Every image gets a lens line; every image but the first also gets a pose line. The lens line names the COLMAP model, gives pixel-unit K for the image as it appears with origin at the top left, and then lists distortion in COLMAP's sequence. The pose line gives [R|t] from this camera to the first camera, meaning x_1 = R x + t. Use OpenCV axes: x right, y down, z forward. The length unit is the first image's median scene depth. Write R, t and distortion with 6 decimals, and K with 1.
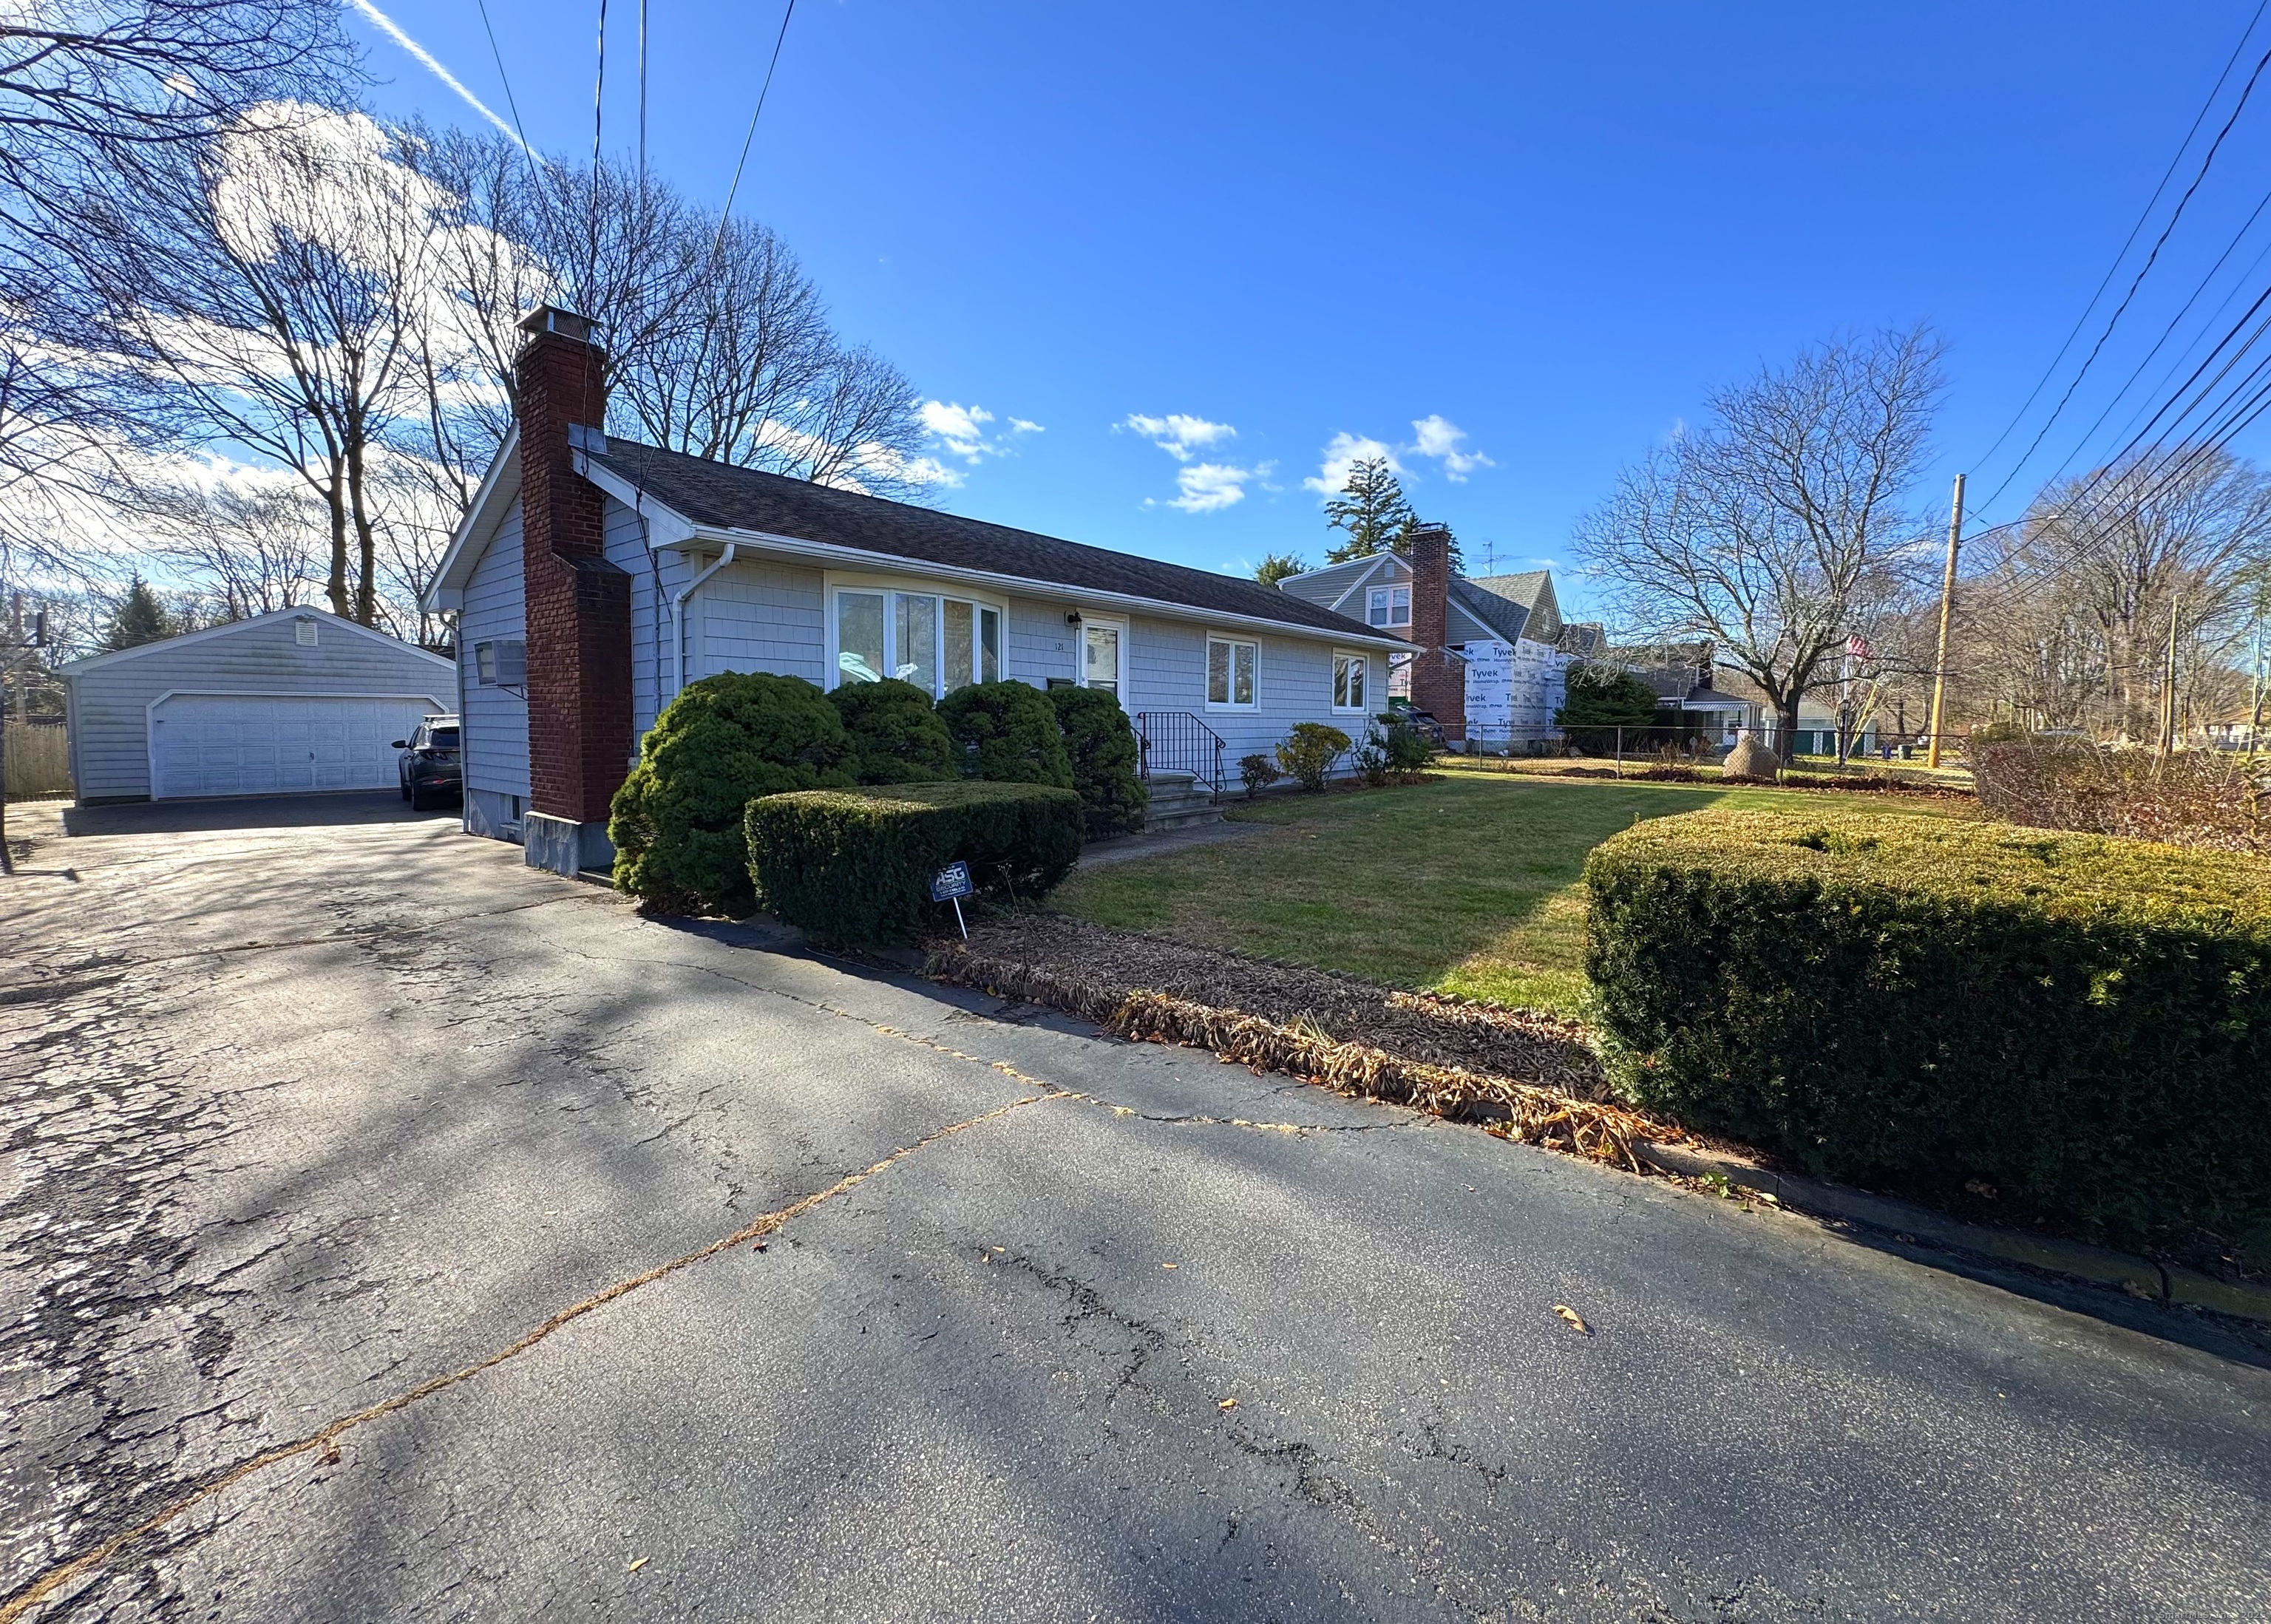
lens RADIAL K [[919.2, 0, 1143.0], [0, 919.2, 770.4], [0, 0, 1]] dist [-0.013402, 0.003251]
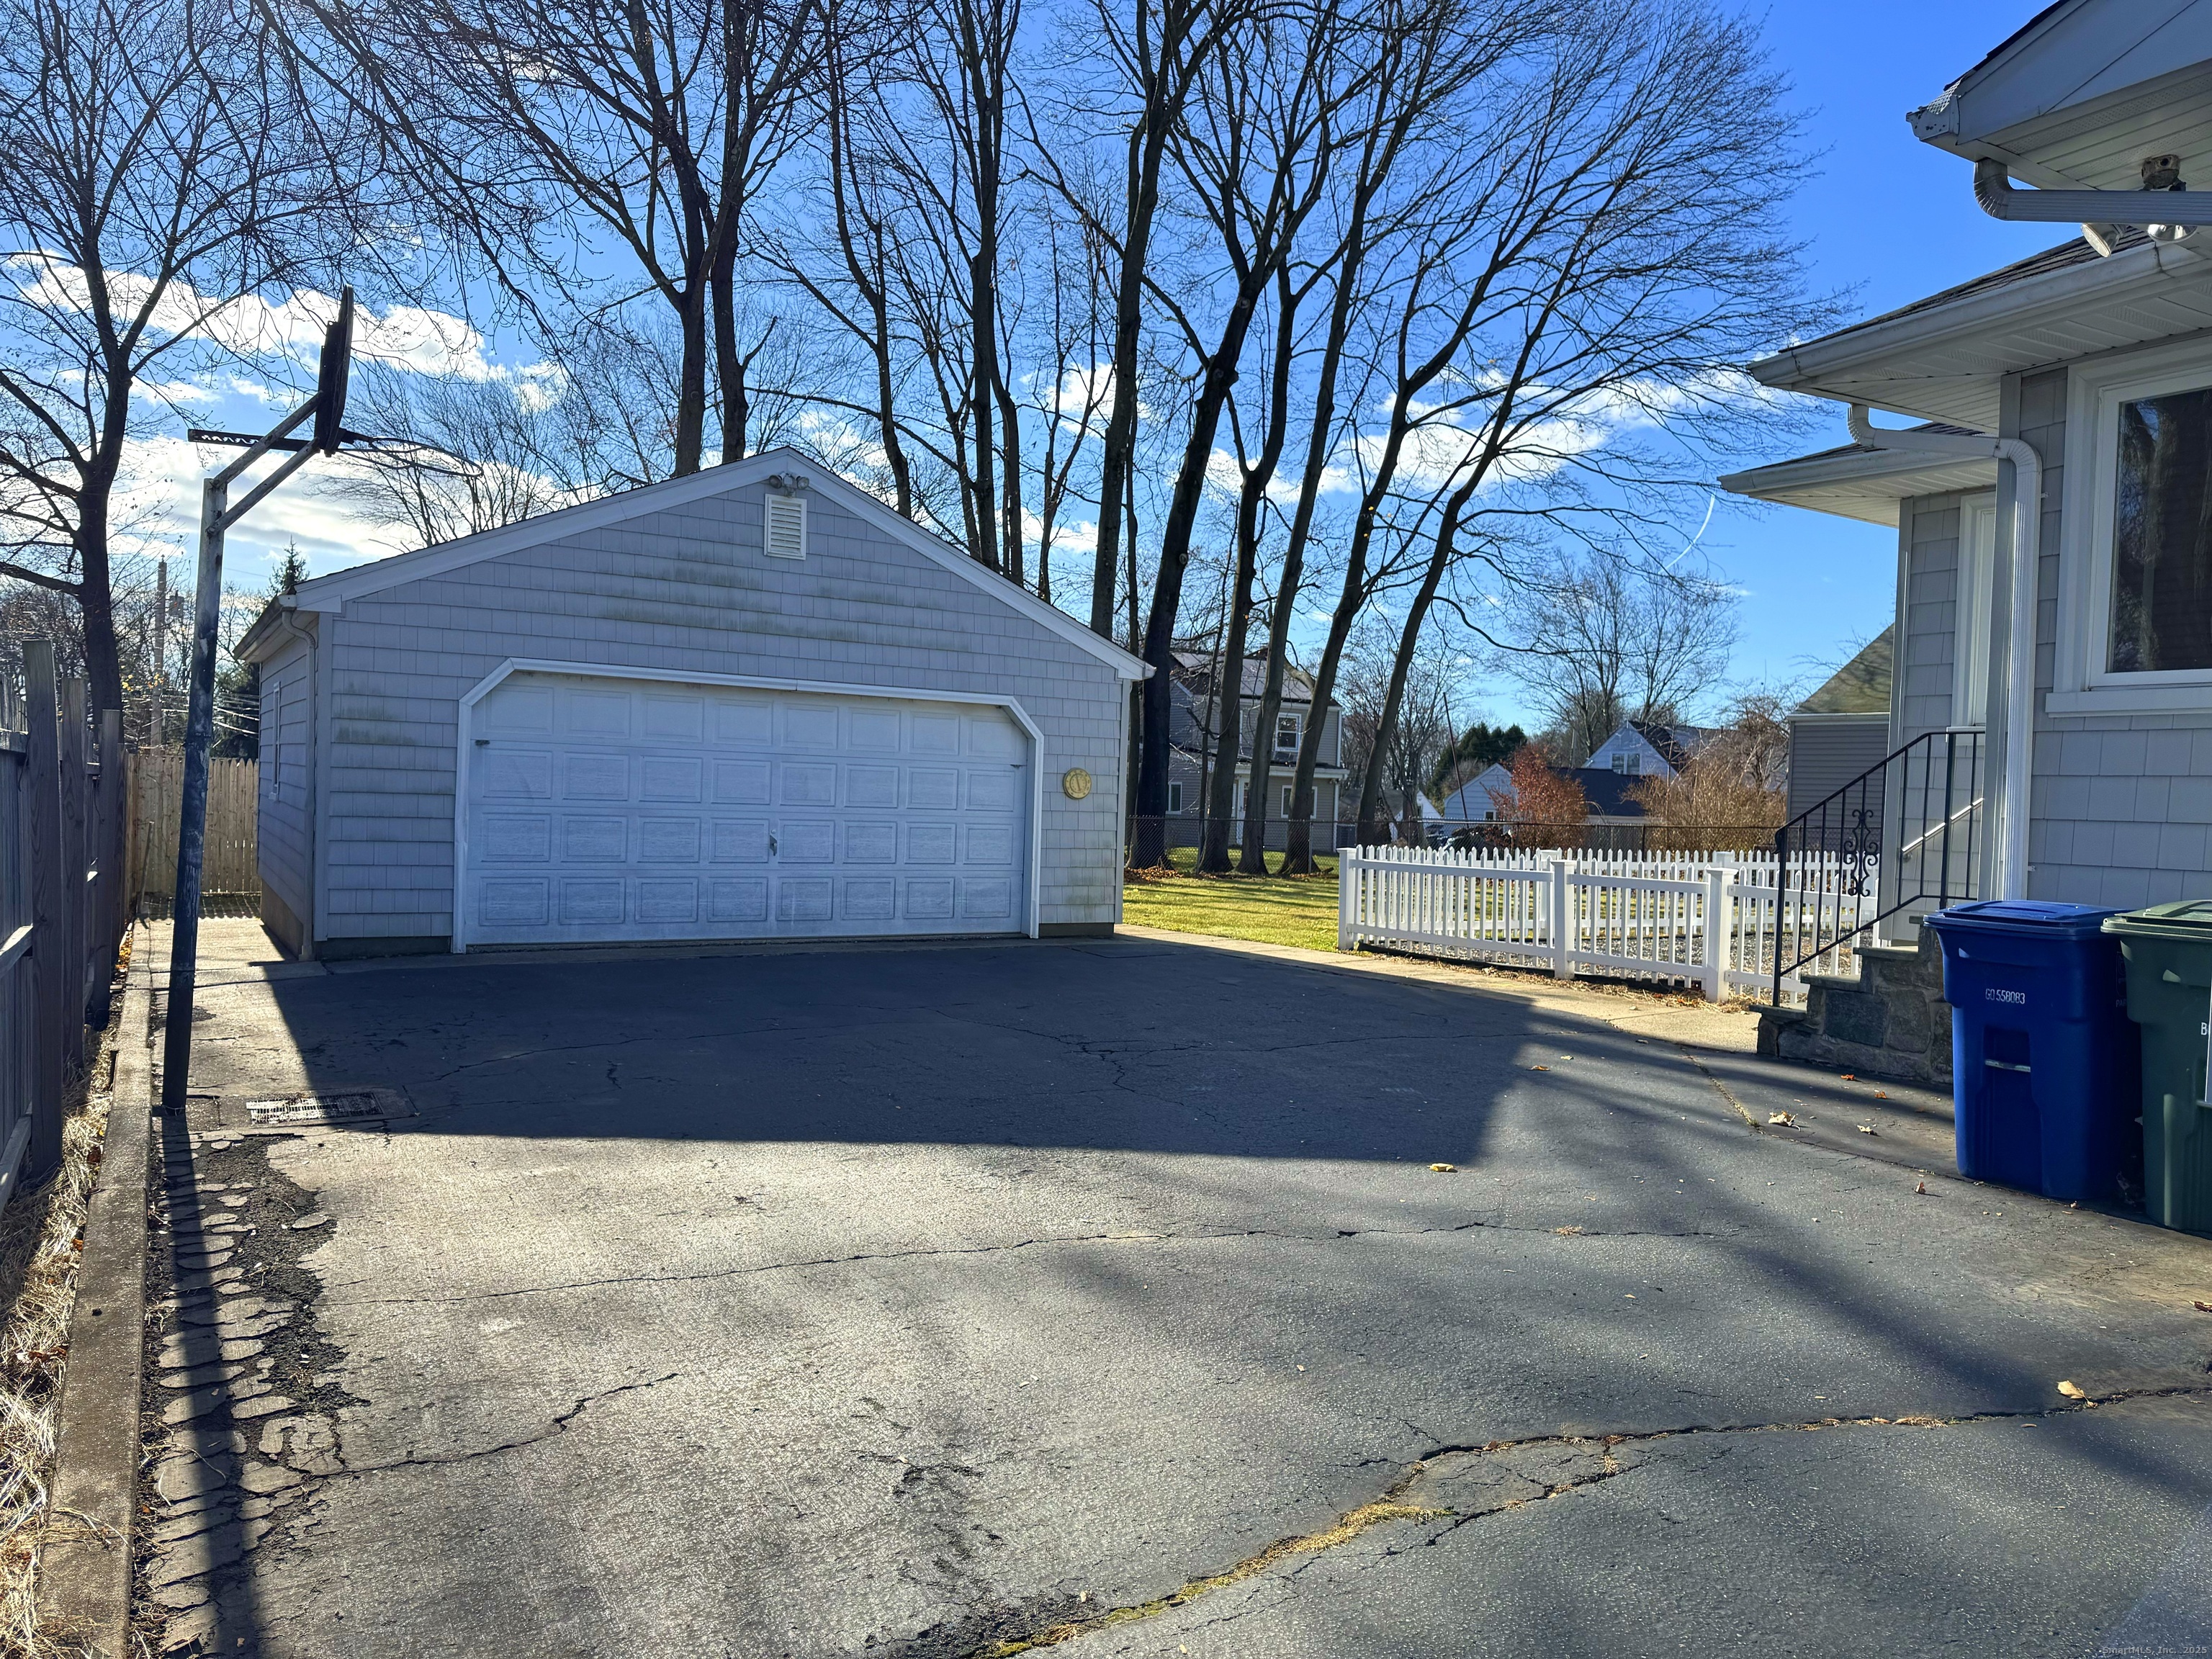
lens RADIAL K [[1540.0, 0, 1120.5], [0, 1540.0, 838.3], [0, 0, 1]] dist [0.049898, -0.001994]
pose [[0.944536, 0.038919, -0.326092, -1.060214], [-0.049806, 0.998443, -0.025100, -0.018672], [0.324608, 0.039949, 0.945005, 0.816323]]
